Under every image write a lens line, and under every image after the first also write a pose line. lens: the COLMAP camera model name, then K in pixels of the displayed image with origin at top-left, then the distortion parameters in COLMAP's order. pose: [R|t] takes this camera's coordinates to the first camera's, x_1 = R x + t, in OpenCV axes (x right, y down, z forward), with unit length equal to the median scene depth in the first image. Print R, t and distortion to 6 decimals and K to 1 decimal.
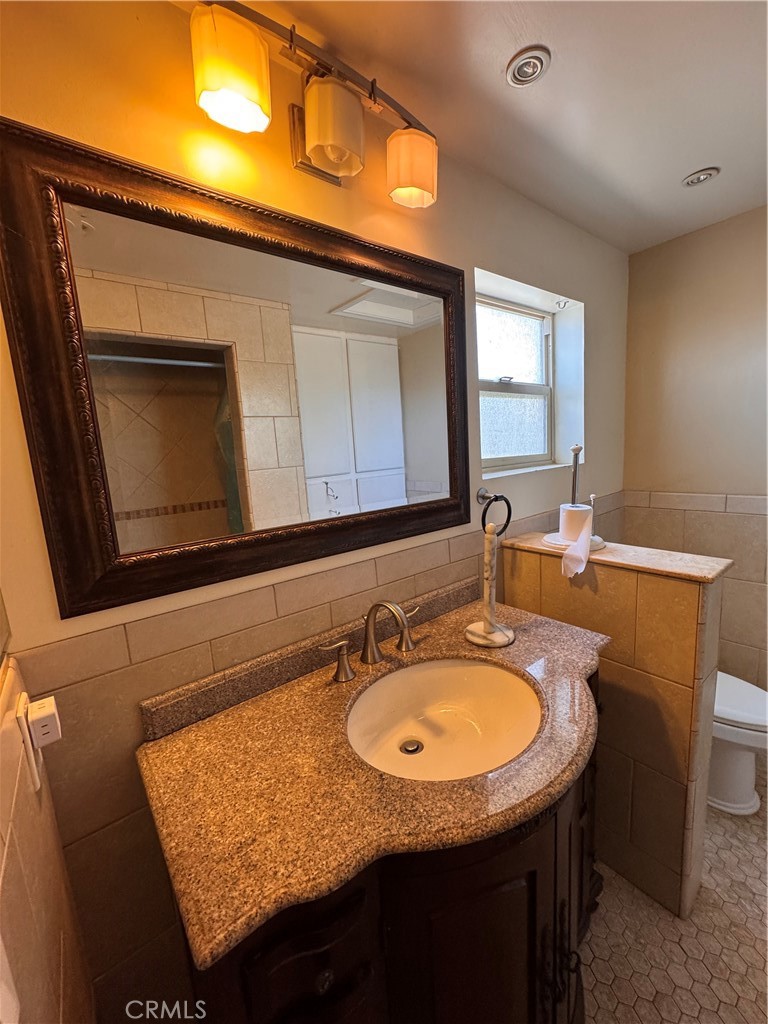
lens RADIAL K [[410.4, 0, 383.6], [0, 410.4, 512.6], [0, 0, 1]] dist [0.000910, 0.000582]
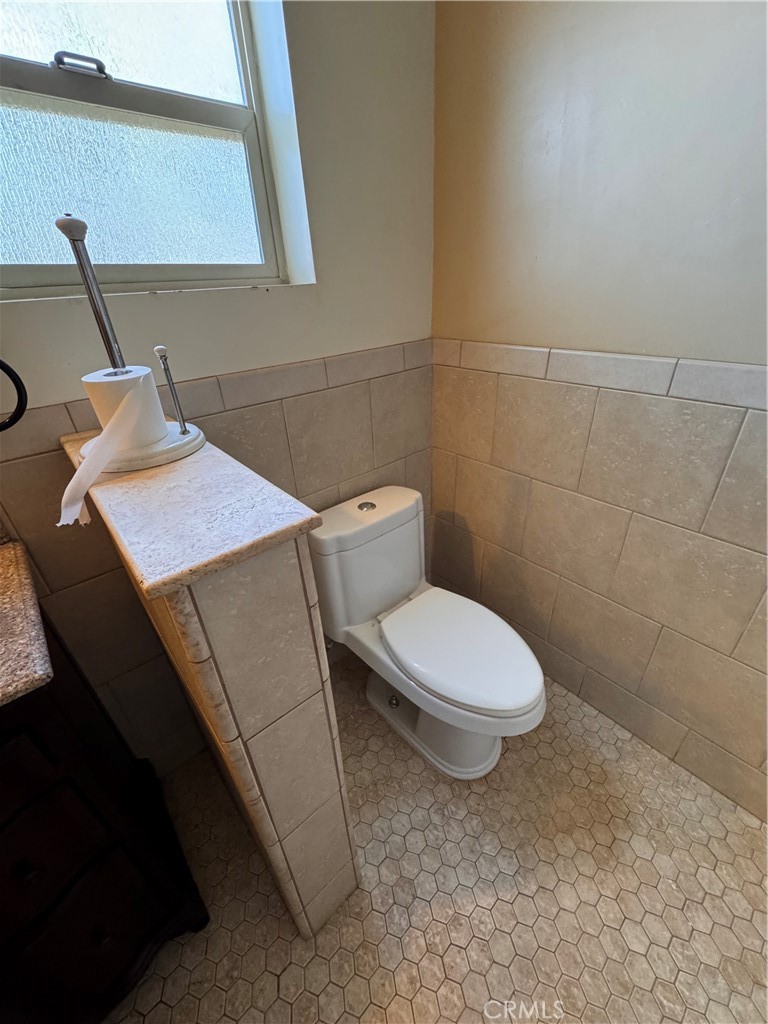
lens RADIAL K [[410.4, 0, 386.0], [0, 410.4, 515.8], [0, 0, 1]] dist [0.000910, 0.000582]
pose [[0.998749, -0.007621, 0.049421, 0.569405], [-0.010378, 0.935207, 0.353949, -0.024157], [-0.048916, -0.354019, 0.933958, 0.369359]]
